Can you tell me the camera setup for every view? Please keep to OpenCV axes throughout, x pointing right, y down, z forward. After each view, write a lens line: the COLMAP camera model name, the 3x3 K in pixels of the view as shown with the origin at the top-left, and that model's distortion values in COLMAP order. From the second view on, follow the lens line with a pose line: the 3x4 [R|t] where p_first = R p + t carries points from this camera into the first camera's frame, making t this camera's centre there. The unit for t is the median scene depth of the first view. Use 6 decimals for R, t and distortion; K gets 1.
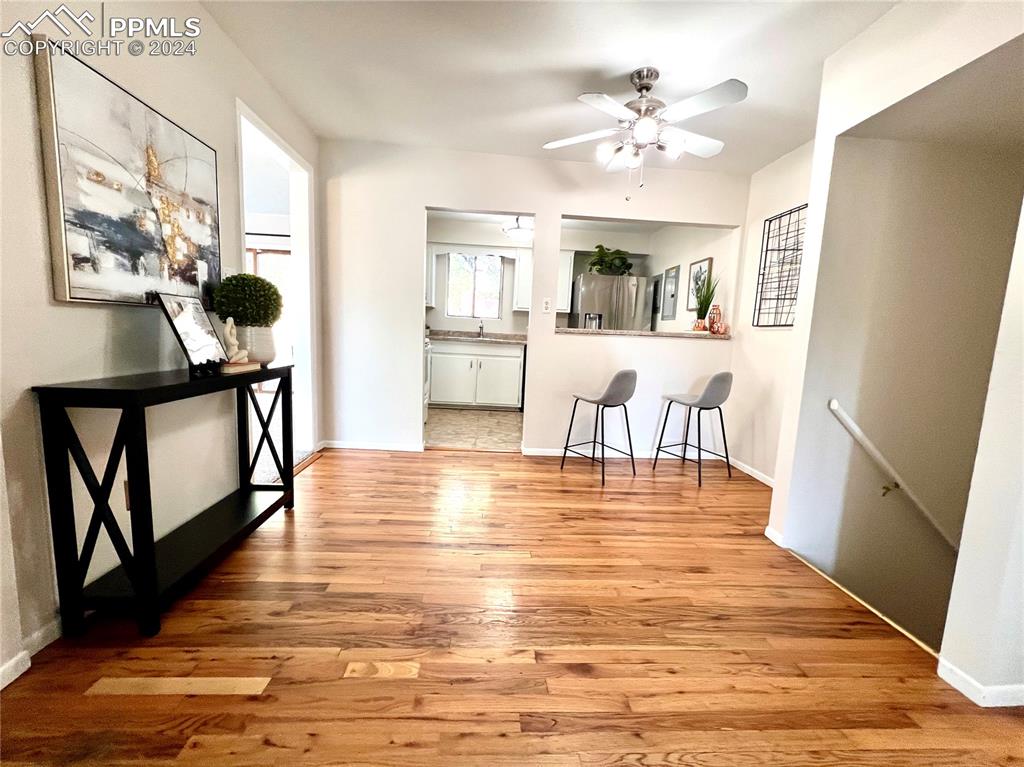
lens RADIAL K [[410.5, 0, 512.0], [0, 410.5, 383.5], [0, 0, 1]] dist [-0.001698, 0.000393]
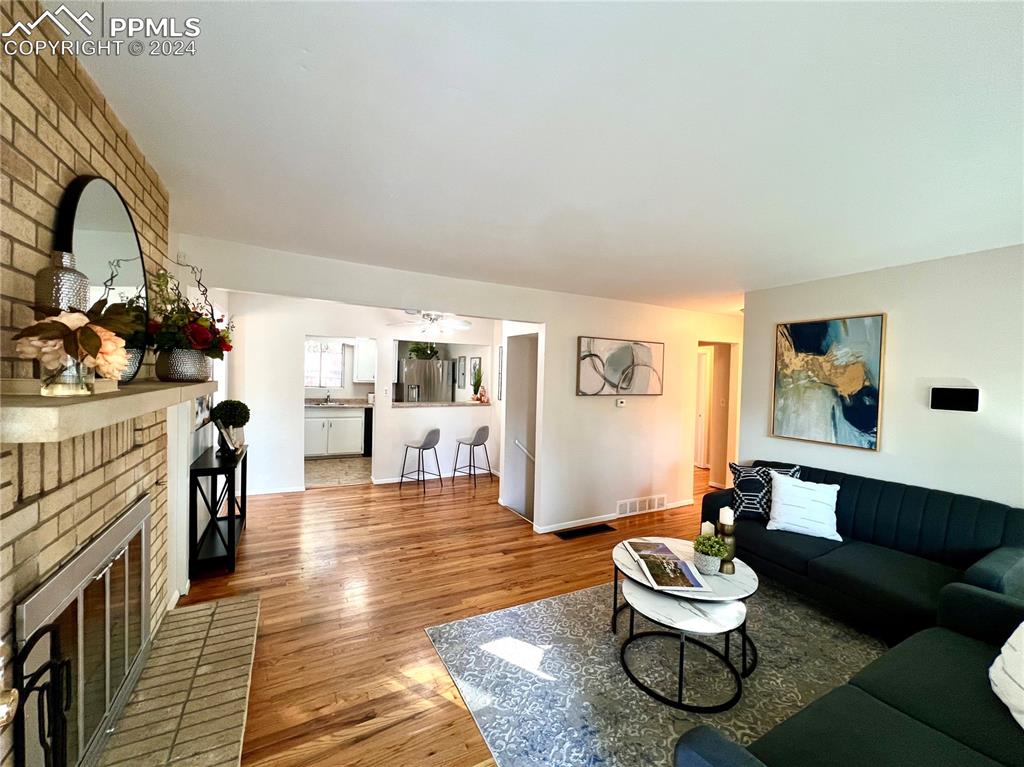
lens RADIAL K [[410.5, 0, 512.0], [0, 410.5, 383.5], [0, 0, 1]] dist [-0.001698, 0.000393]
pose [[0.907600, -0.029788, 0.418777, -0.149847], [0.064824, 0.995461, -0.069683, -0.074232], [-0.414800, 0.090391, 0.905412, -0.735717]]
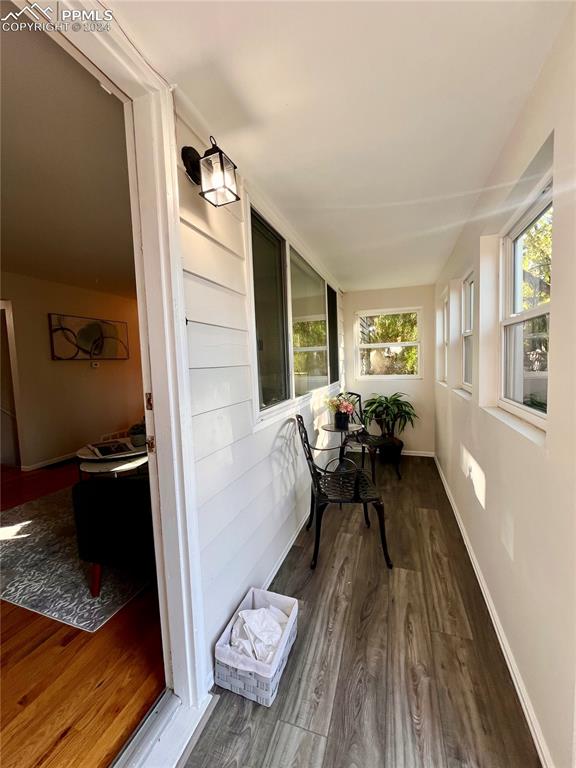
lens RADIAL K [[307.9, 0, 288.0], [0, 307.9, 384.0], [0, 0, 1]] dist [-0.001698, 0.000393]
pose [[0.392056, -0.125159, 0.911388, -0.198572], [0.159967, 0.984884, 0.066438, 0.049628], [-0.905927, 0.119745, 0.406151, -1.001776]]
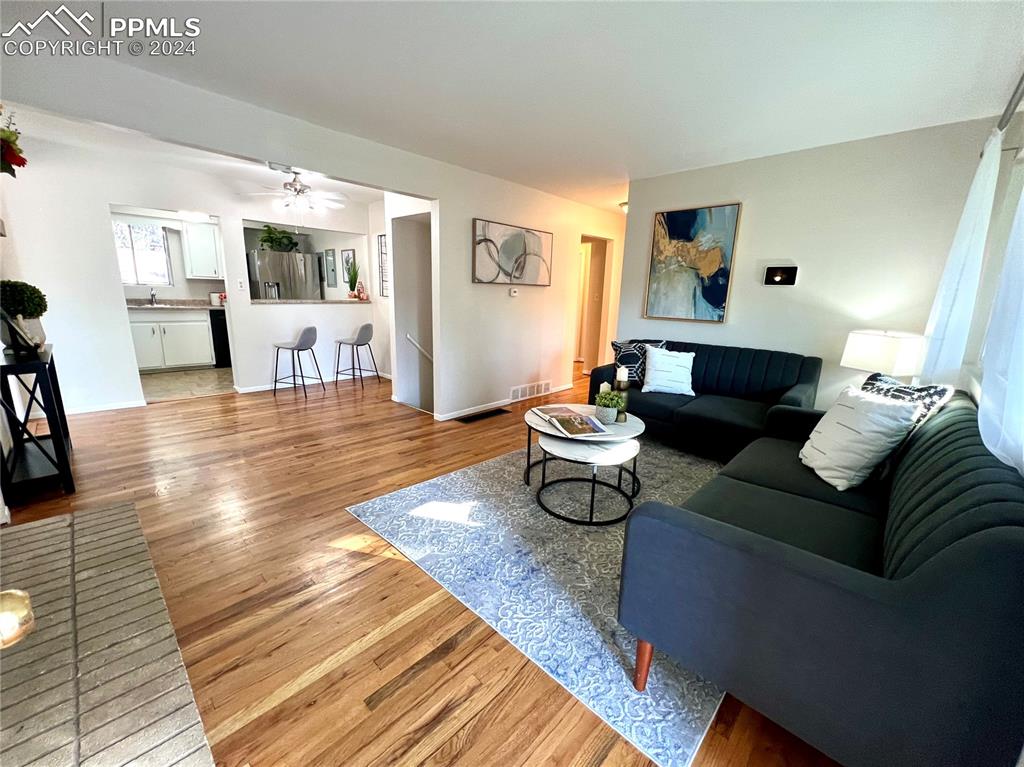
lens RADIAL K [[410.5, 0, 512.0], [0, 410.5, 383.5], [0, 0, 1]] dist [-0.001698, 0.000393]
pose [[0.732278, -0.171122, 0.659155, -0.218647], [0.086556, 0.983452, 0.159155, -0.001185], [-0.675483, -0.059492, 0.734972, -0.674958]]
